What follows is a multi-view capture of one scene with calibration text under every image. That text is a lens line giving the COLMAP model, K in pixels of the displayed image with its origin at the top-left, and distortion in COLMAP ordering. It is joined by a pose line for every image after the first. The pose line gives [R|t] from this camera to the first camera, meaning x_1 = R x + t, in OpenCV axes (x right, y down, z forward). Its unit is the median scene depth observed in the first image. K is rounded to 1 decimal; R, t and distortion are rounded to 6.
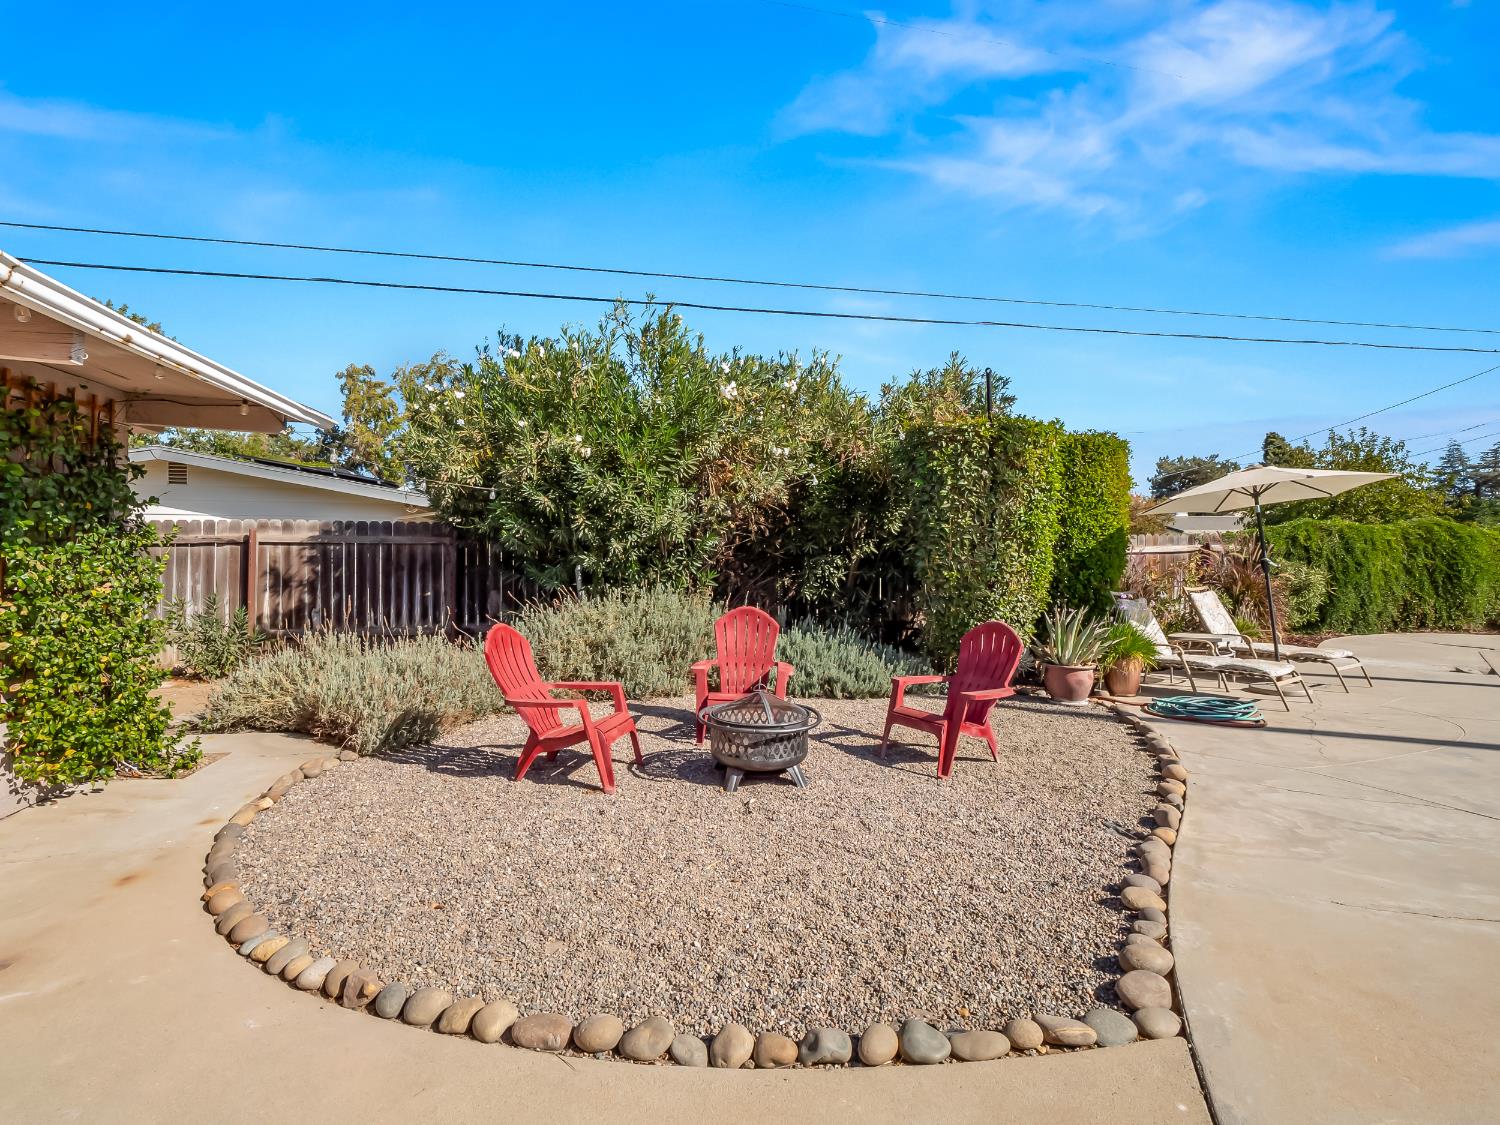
lens RADIAL K [[738.1, 0, 767.9], [0, 738.1, 555.0], [0, 0, 1]] dist [-0.003557, -0.000735]
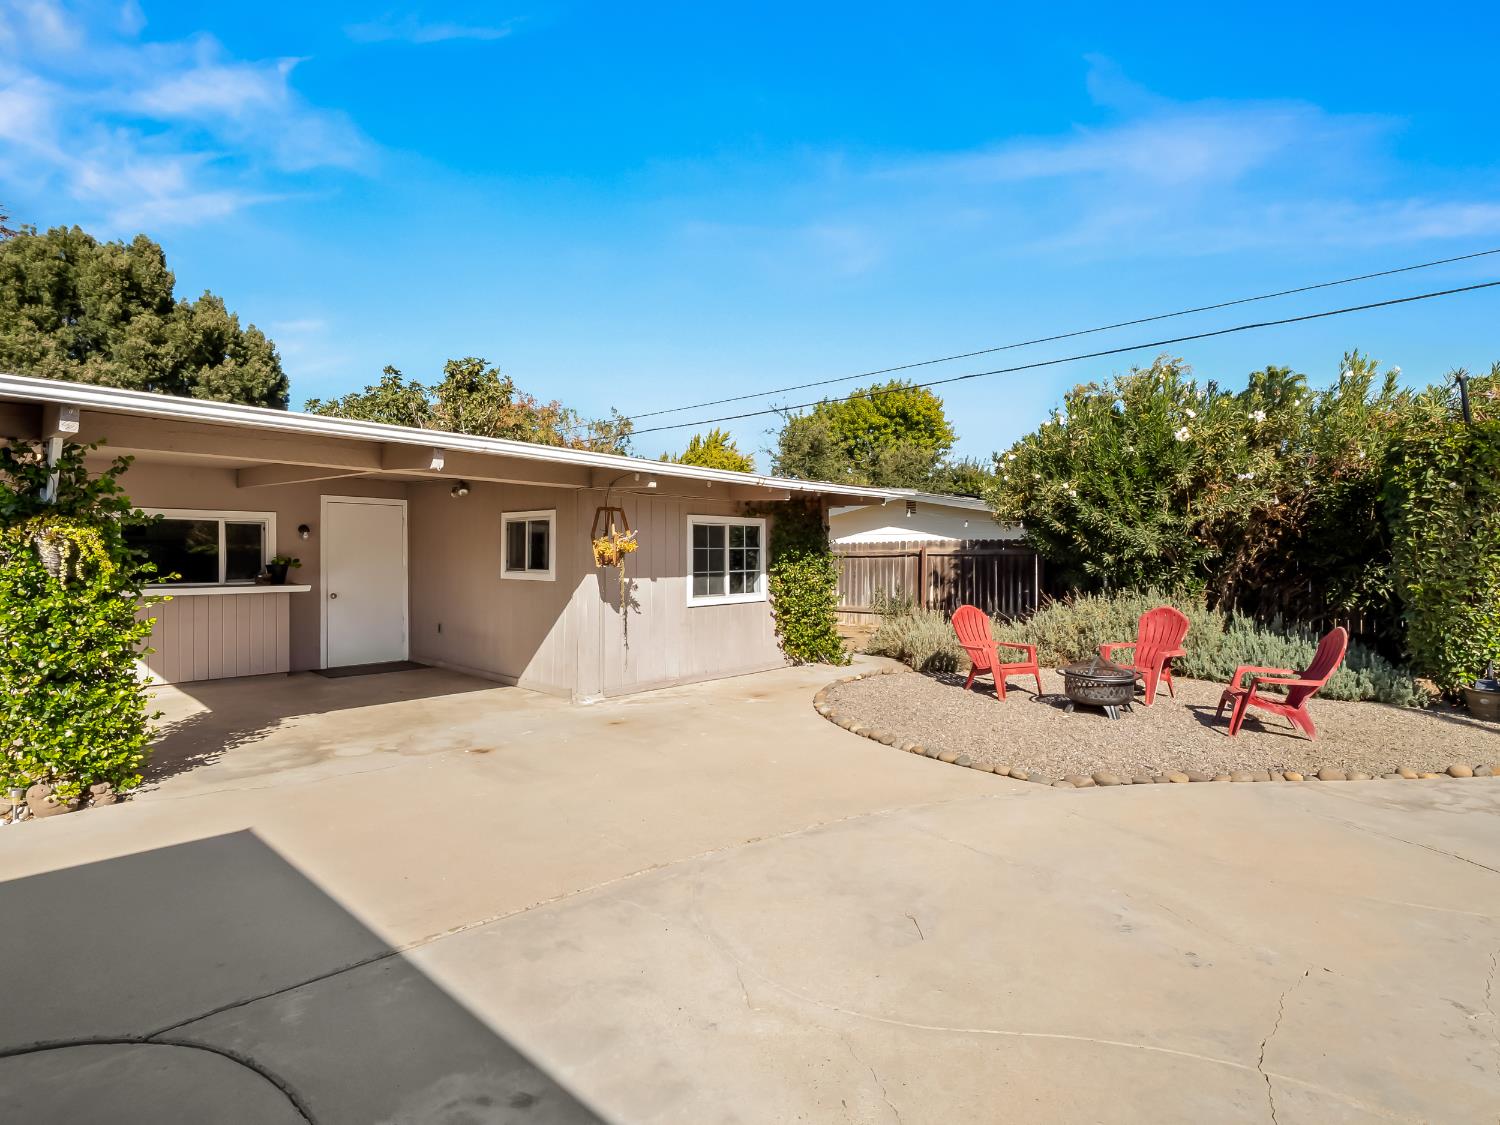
lens RADIAL K [[743.9, 0, 751.9], [0, 743.9, 546.0], [0, 0, 1]] dist [-0.002733, -0.001746]
pose [[0.575770, -0.013041, -0.817508, 0.468832], [0.000953, 0.999883, -0.015278, -0.013616], [0.817611, 0.008018, 0.575715, -0.268828]]
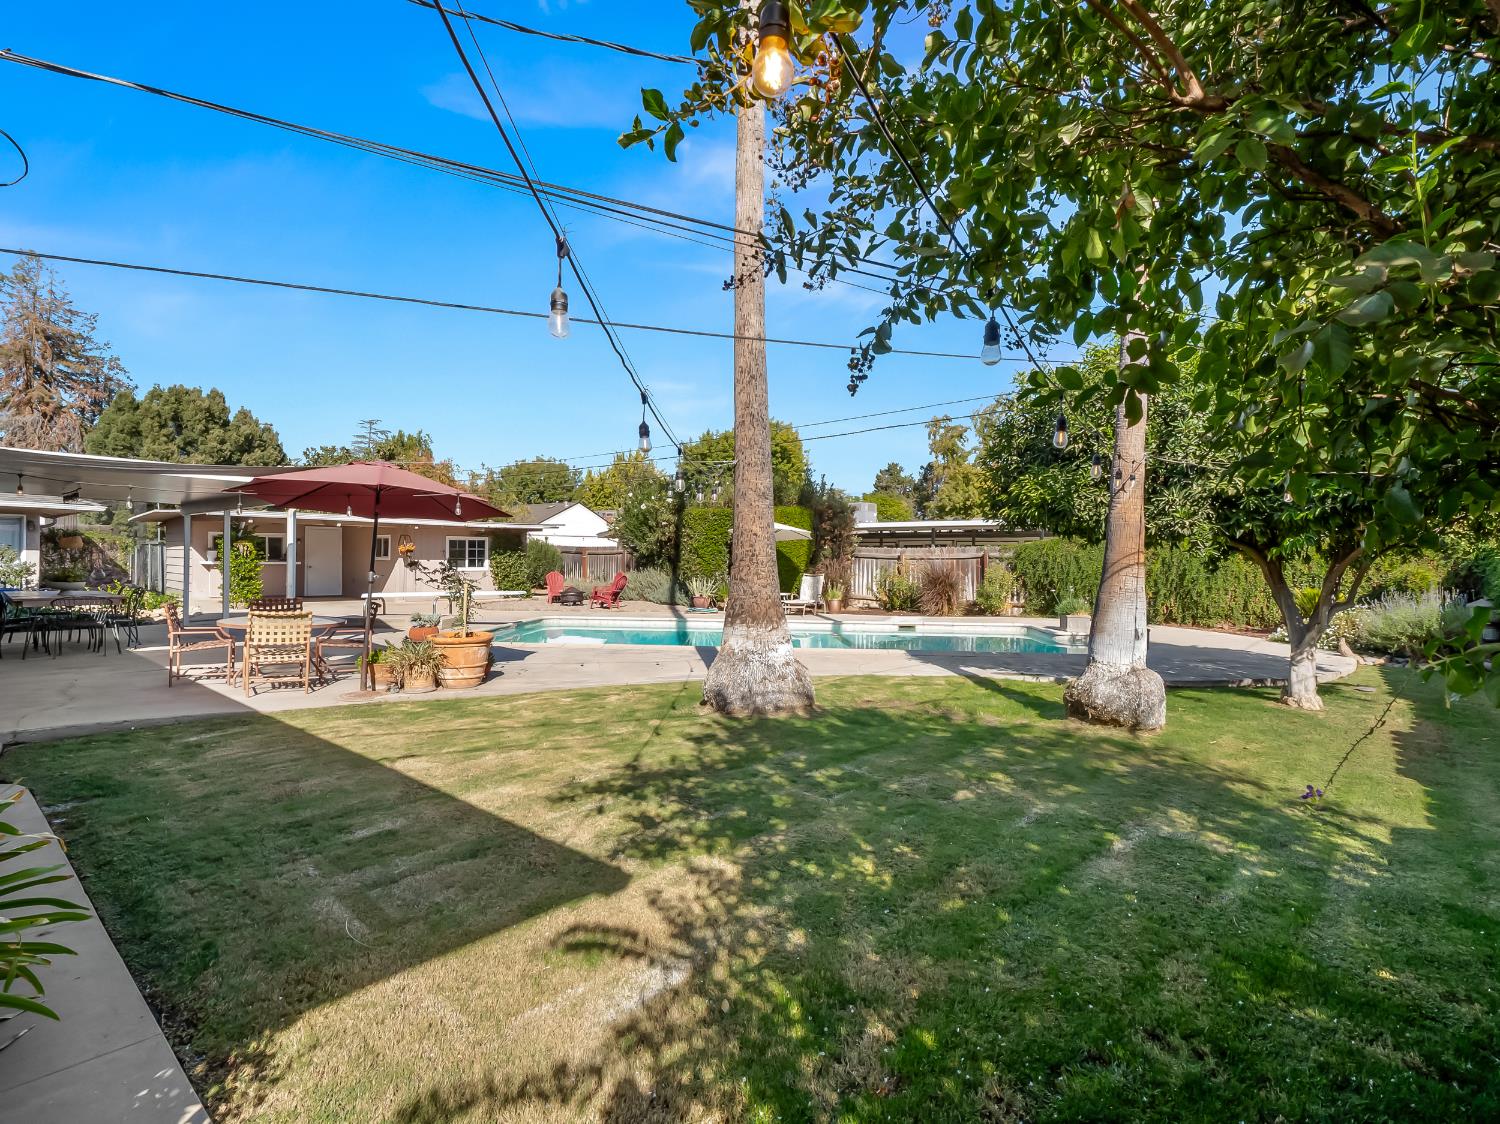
lens RADIAL K [[743.9, 0, 751.9], [0, 743.9, 545.5], [0, 0, 1]] dist [-0.002733, -0.001746]
pose [[0.592850, -0.008476, -0.805268, 2.470334], [-0.007771, 0.999838, -0.016245, -0.003332], [0.805275, 0.015888, 0.592688, -0.462807]]
